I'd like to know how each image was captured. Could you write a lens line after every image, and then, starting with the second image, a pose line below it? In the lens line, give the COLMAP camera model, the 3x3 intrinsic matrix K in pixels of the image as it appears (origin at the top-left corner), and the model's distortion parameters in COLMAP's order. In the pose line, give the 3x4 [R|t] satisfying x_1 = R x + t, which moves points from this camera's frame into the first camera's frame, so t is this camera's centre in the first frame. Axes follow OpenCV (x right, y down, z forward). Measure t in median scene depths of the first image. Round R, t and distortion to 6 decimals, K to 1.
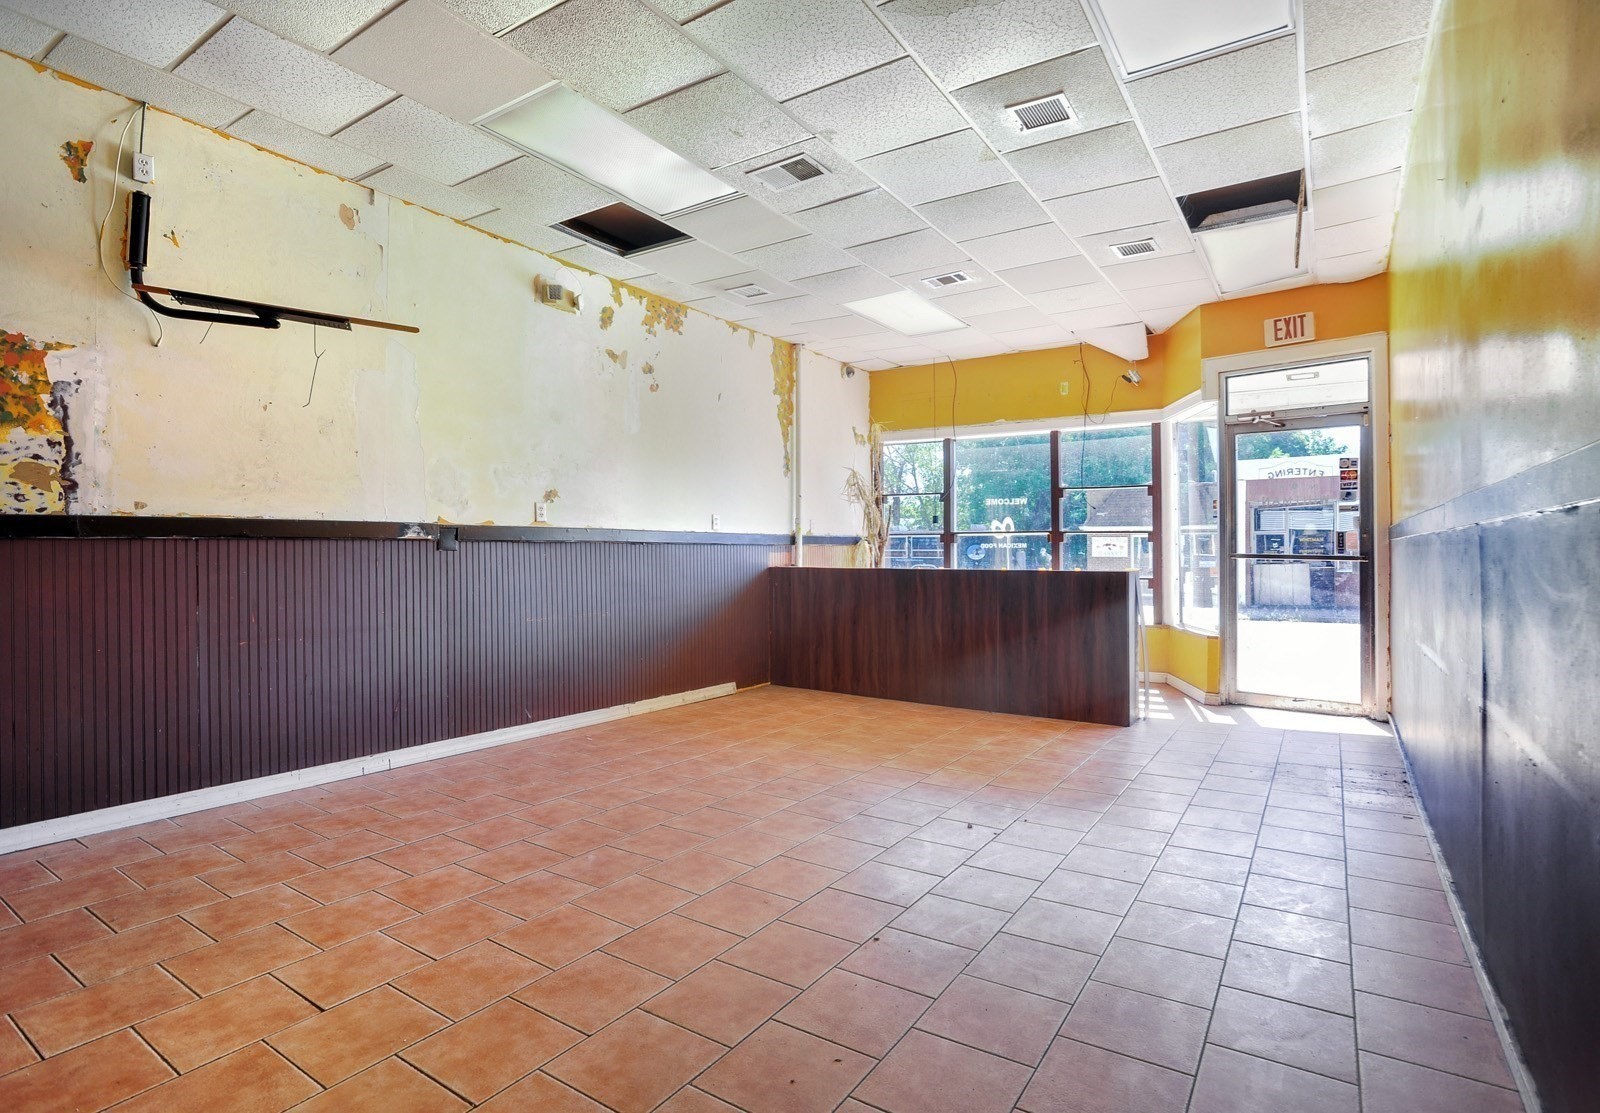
lens RADIAL K [[822.2, 0, 800.5], [0, 822.2, 551.4], [0, 0, 1]] dist [-0.020861, 0.005238]
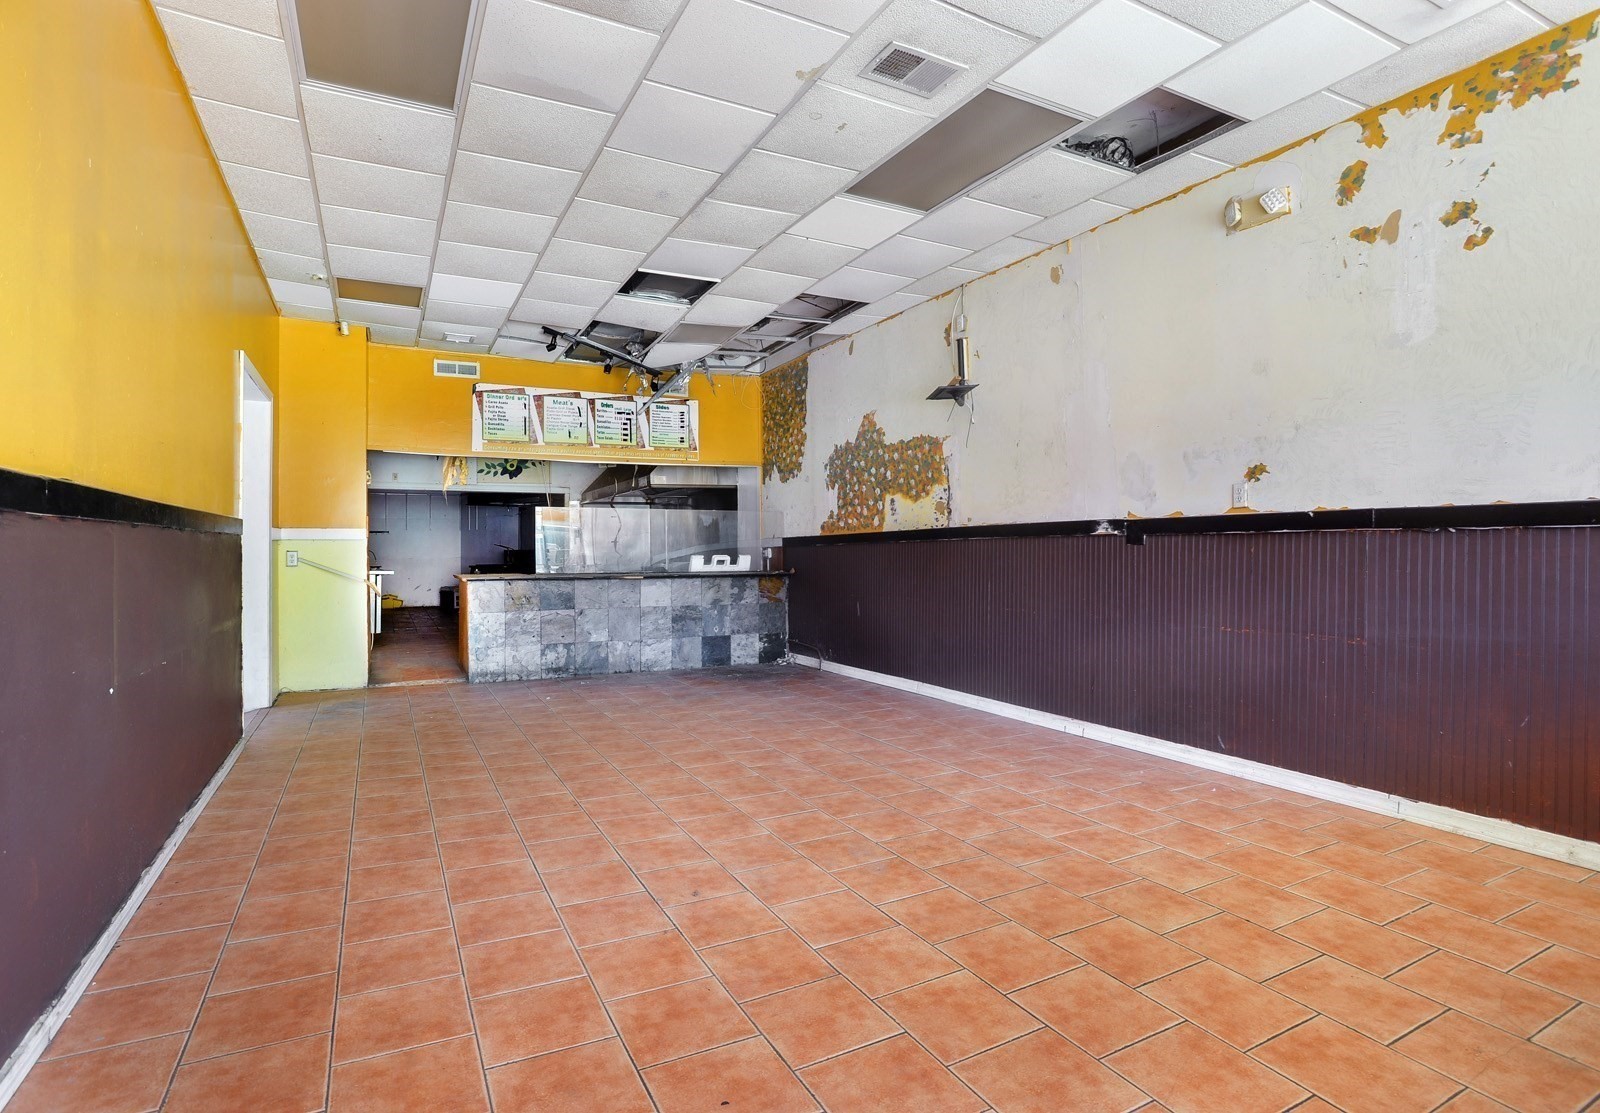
lens RADIAL K [[822.2, 0, 803.3], [0, 822.2, 560.9], [0, 0, 1]] dist [-0.020861, 0.005238]
pose [[-0.471342, 0.004512, -0.881939, 0.701667], [-0.006901, 0.999937, 0.008804, 0.013359], [0.881924, 0.010236, -0.471281, 1.219493]]
